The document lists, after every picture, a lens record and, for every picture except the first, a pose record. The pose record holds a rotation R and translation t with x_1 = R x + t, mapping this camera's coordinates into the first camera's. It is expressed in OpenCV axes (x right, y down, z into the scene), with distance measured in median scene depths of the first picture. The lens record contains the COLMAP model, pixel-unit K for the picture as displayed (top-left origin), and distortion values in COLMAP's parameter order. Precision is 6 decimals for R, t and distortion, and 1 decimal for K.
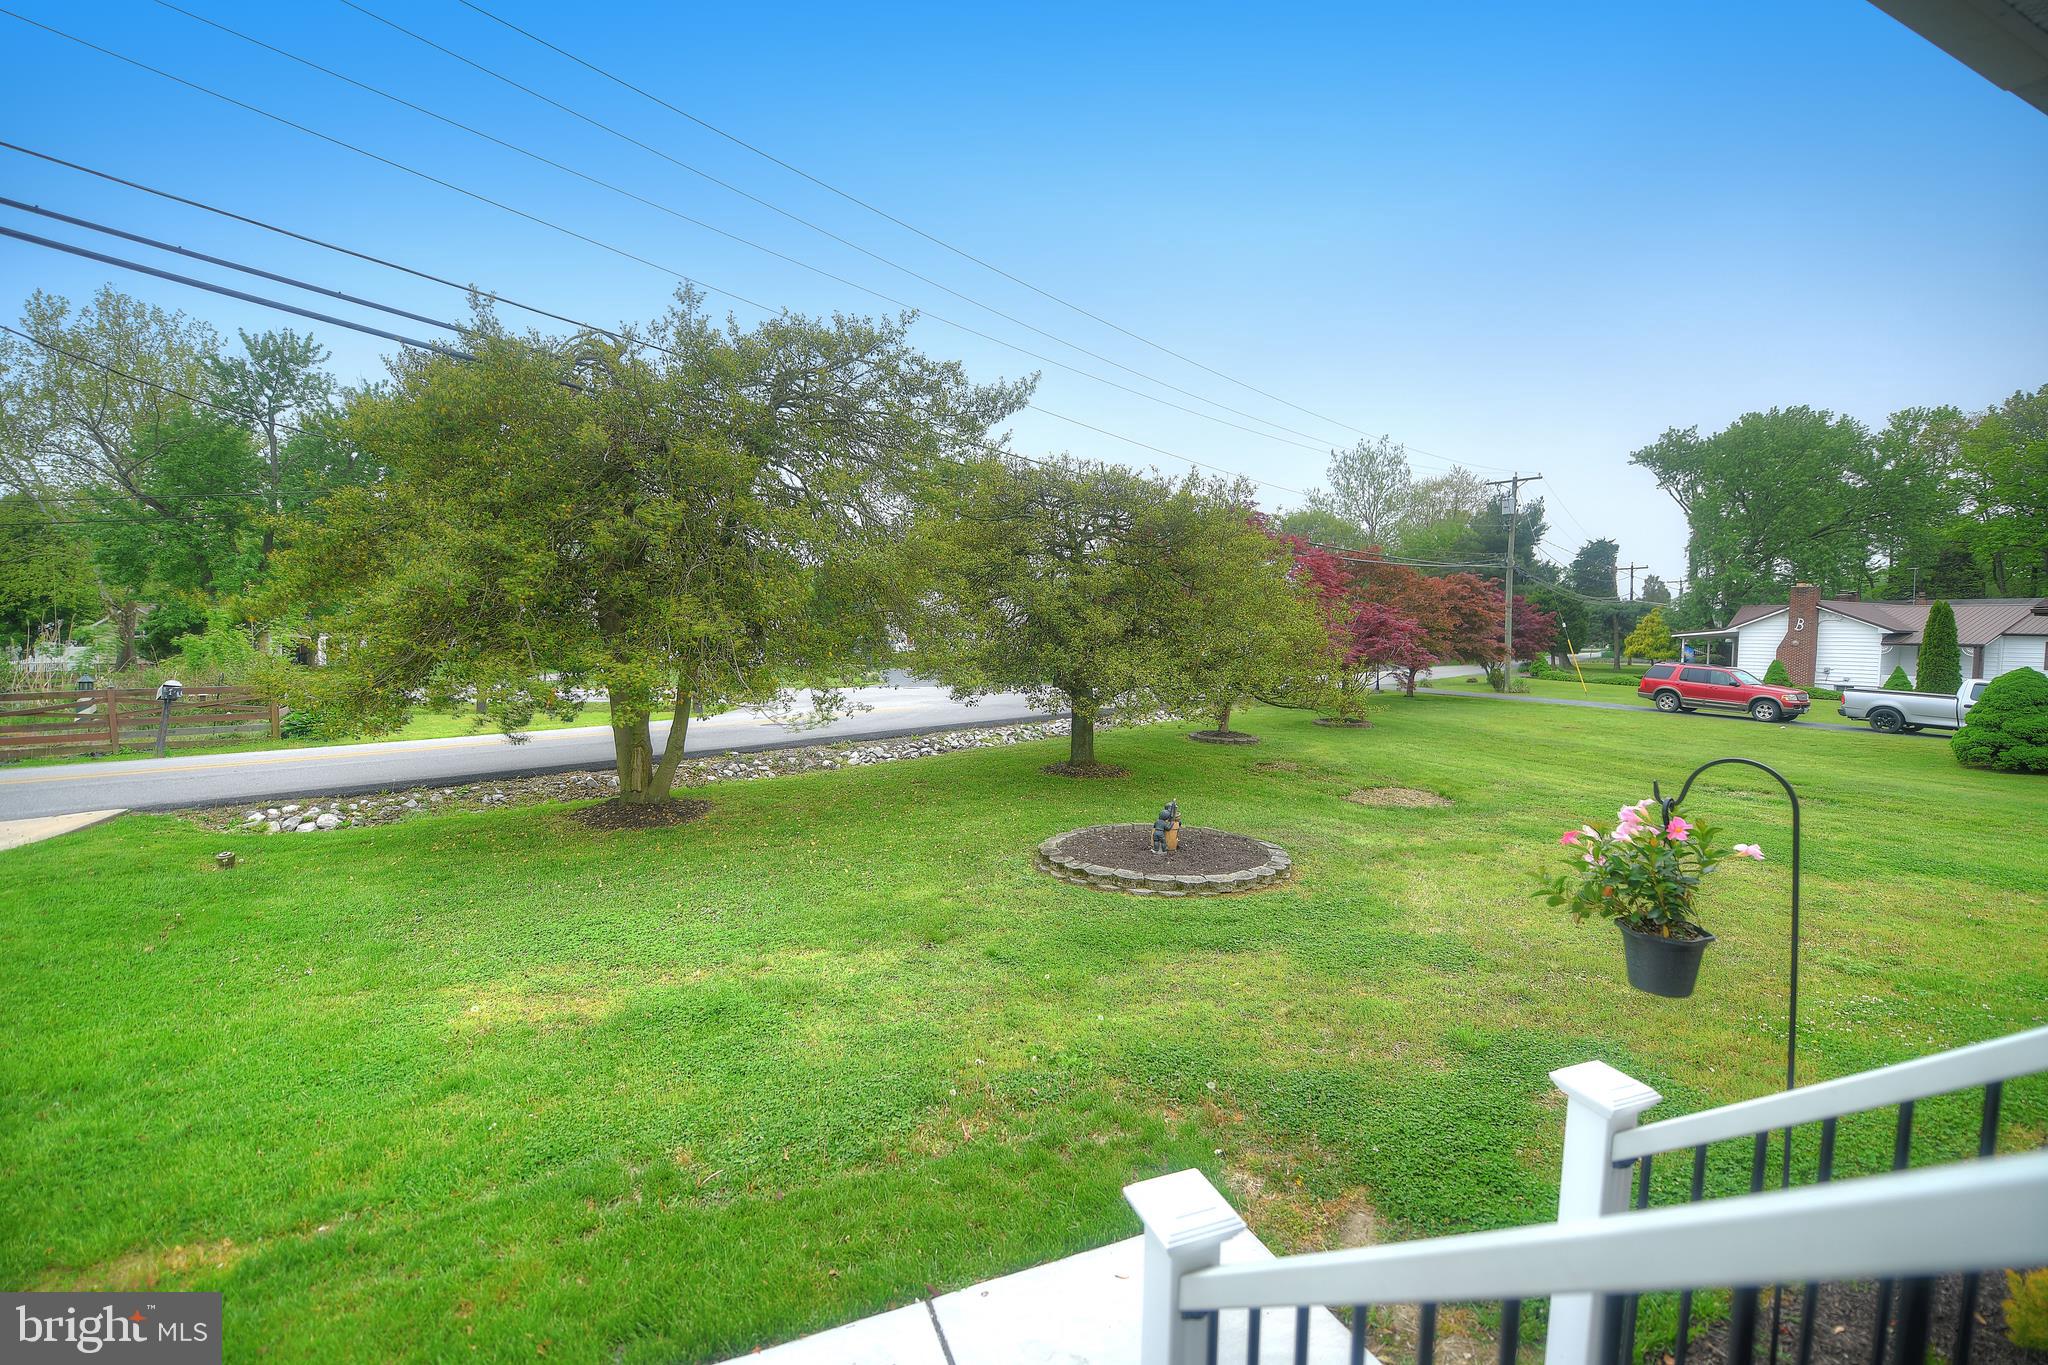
lens RADIAL K [[836.1, 0, 1024.0], [0, 836.1, 682.5], [0, 0, 1]] dist [-0.021634, -0.000096]
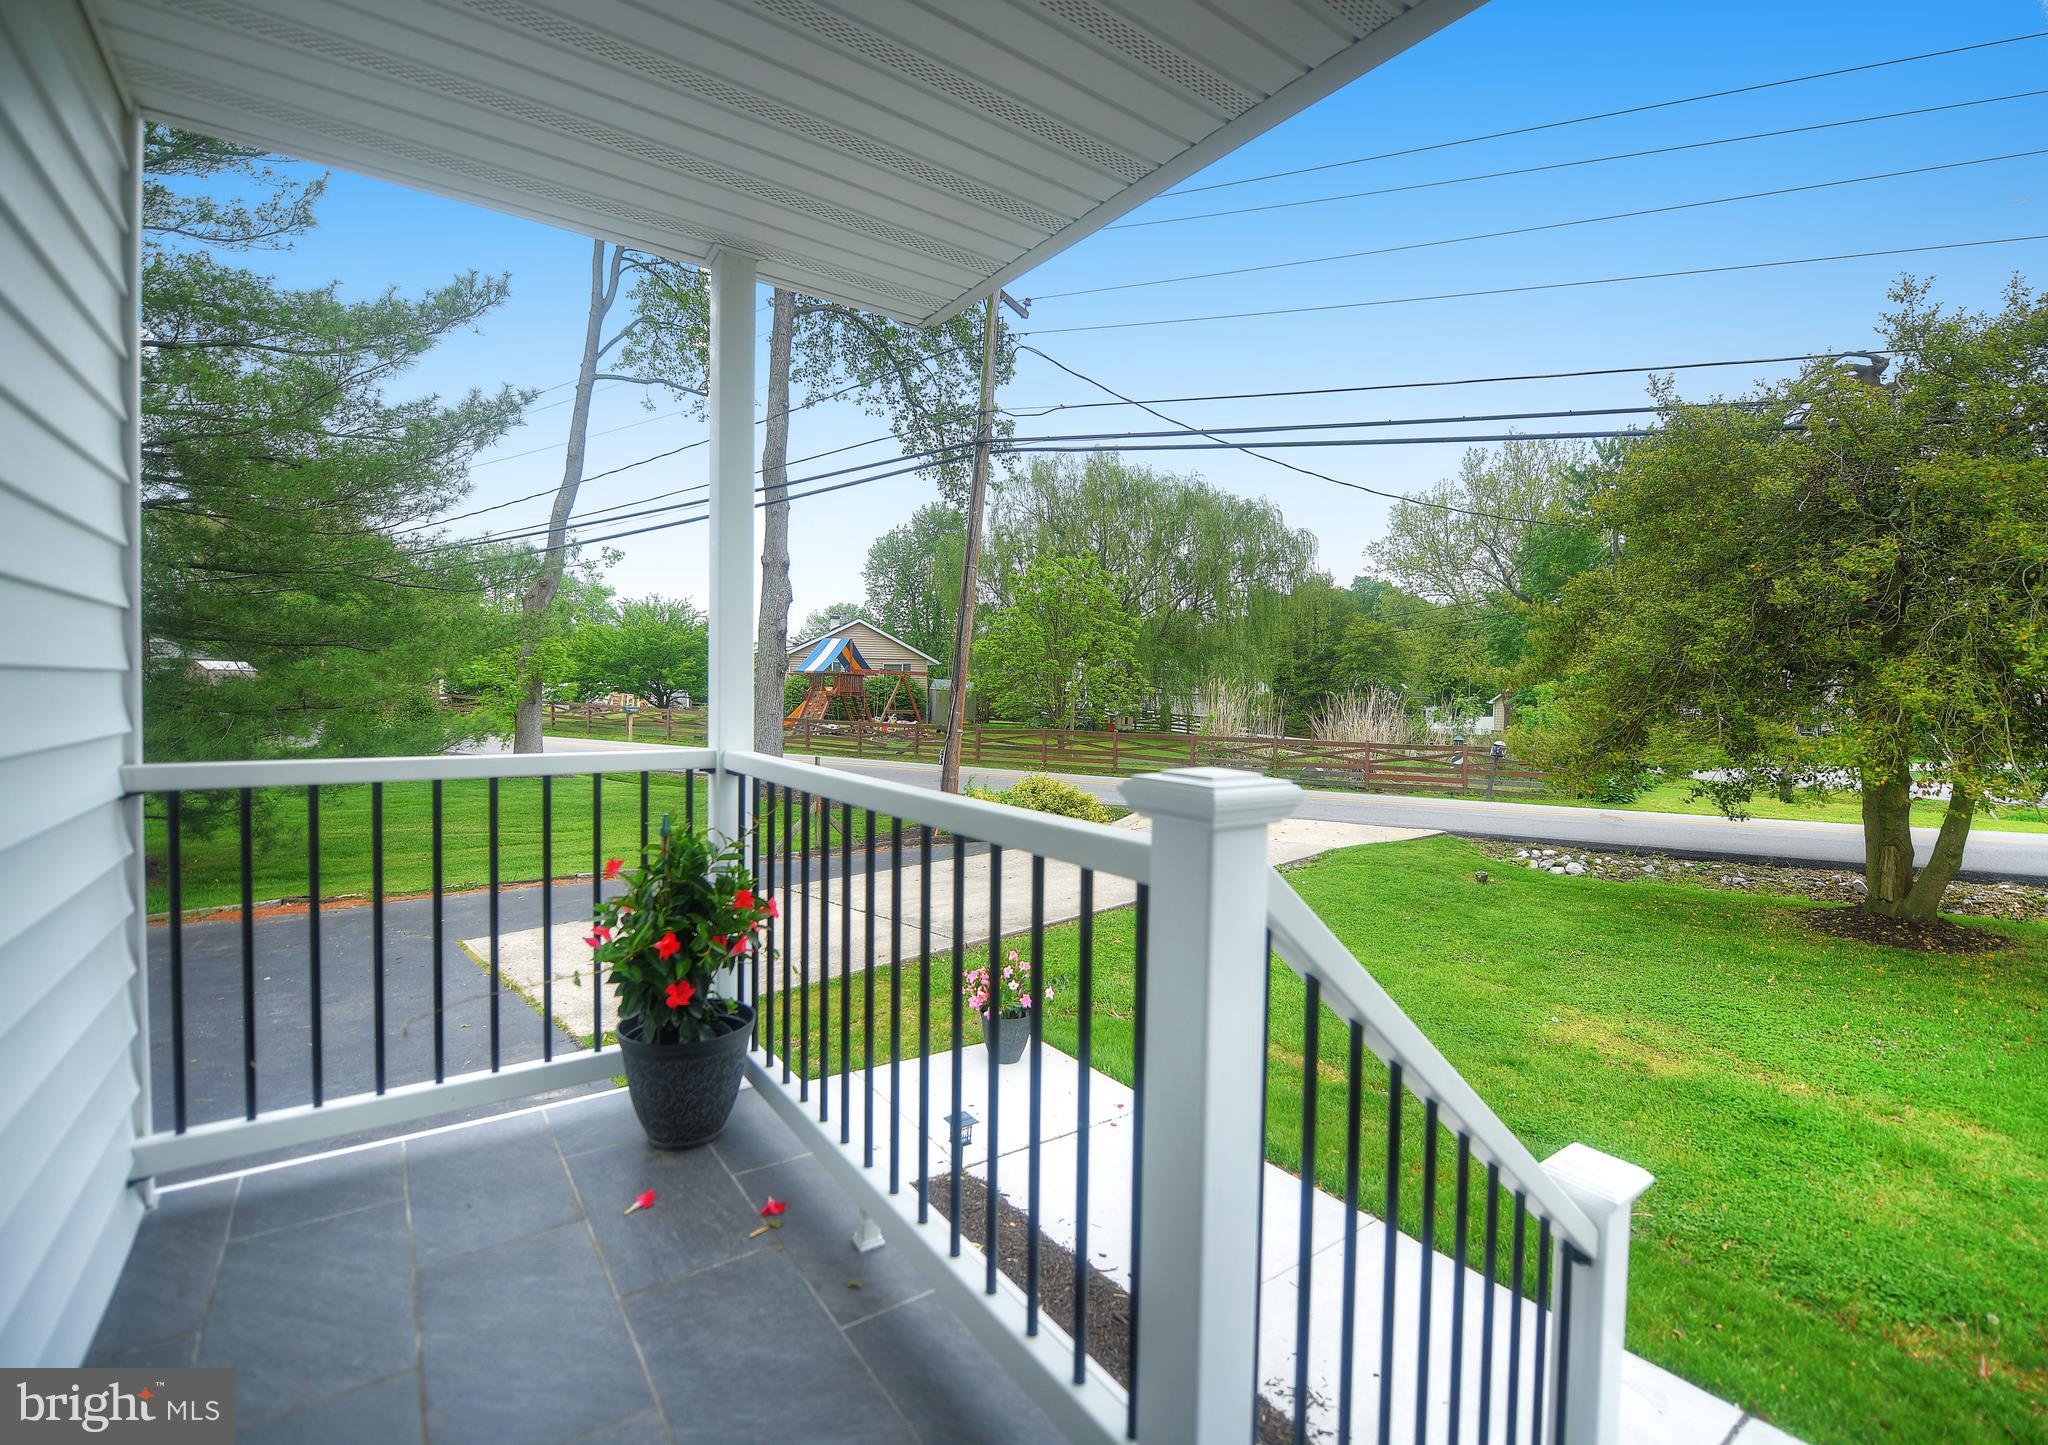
lens RADIAL K [[904.1, 0, 1024.0], [0, 904.1, 722.5], [0, 0, 1]] dist [-0.000040, -0.000064]
pose [[0.210614, 0.026372, -0.977214, 0.204175], [-0.074850, 0.997137, 0.010777, 0.011717], [0.974700, 0.070875, 0.211985, -0.011982]]
